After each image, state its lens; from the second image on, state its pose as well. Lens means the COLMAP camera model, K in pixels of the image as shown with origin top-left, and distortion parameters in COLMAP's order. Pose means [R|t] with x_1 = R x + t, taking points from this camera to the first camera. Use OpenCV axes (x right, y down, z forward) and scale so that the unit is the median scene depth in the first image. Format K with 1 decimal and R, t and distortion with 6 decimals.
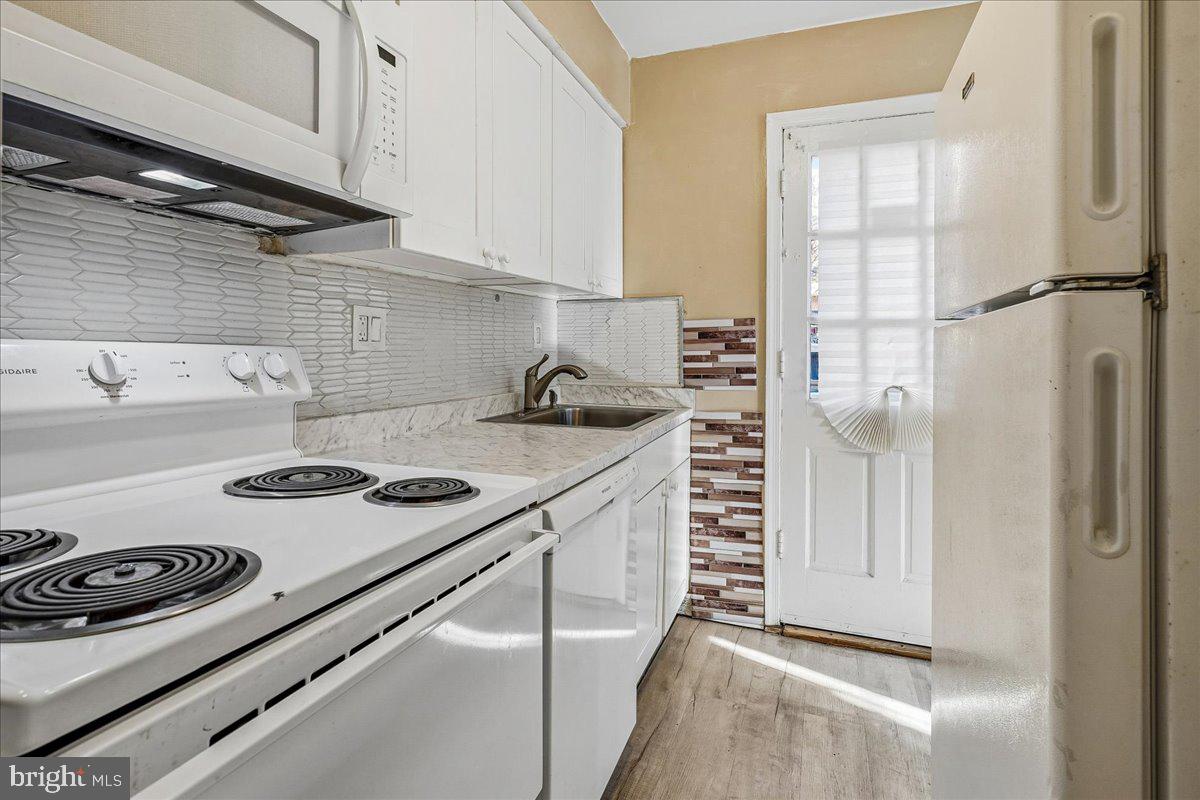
lens RADIAL K [[599.1, 0, 603.5], [0, 599.1, 354.4], [0, 0, 1]] dist [-0.001880, -0.000714]
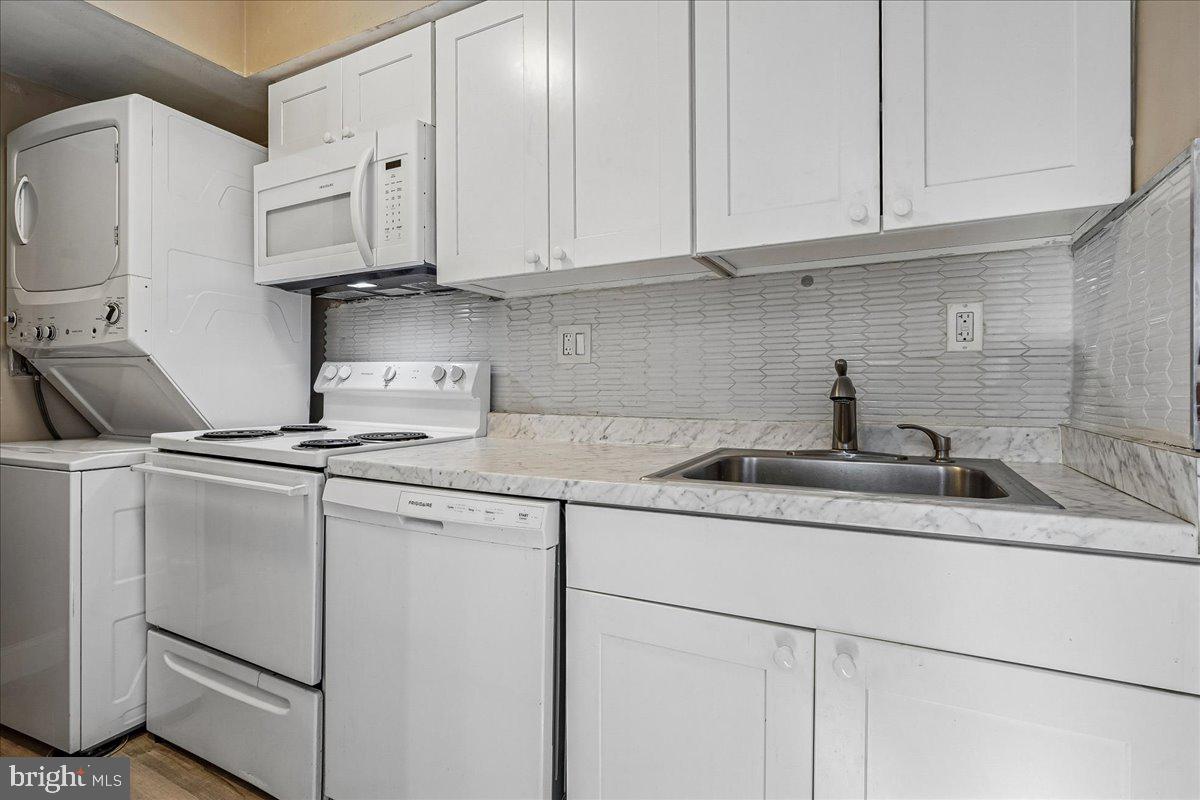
lens RADIAL K [[584.7, 0, 600.0], [0, 584.7, 400.0], [0, 0, 1]] dist [-0.005489, -0.000048]
pose [[-0.135250, 0.020691, -0.990595, 0.549114], [-0.008752, 0.999718, 0.022077, 0.030192], [0.990773, 0.011655, -0.135031, 0.913222]]
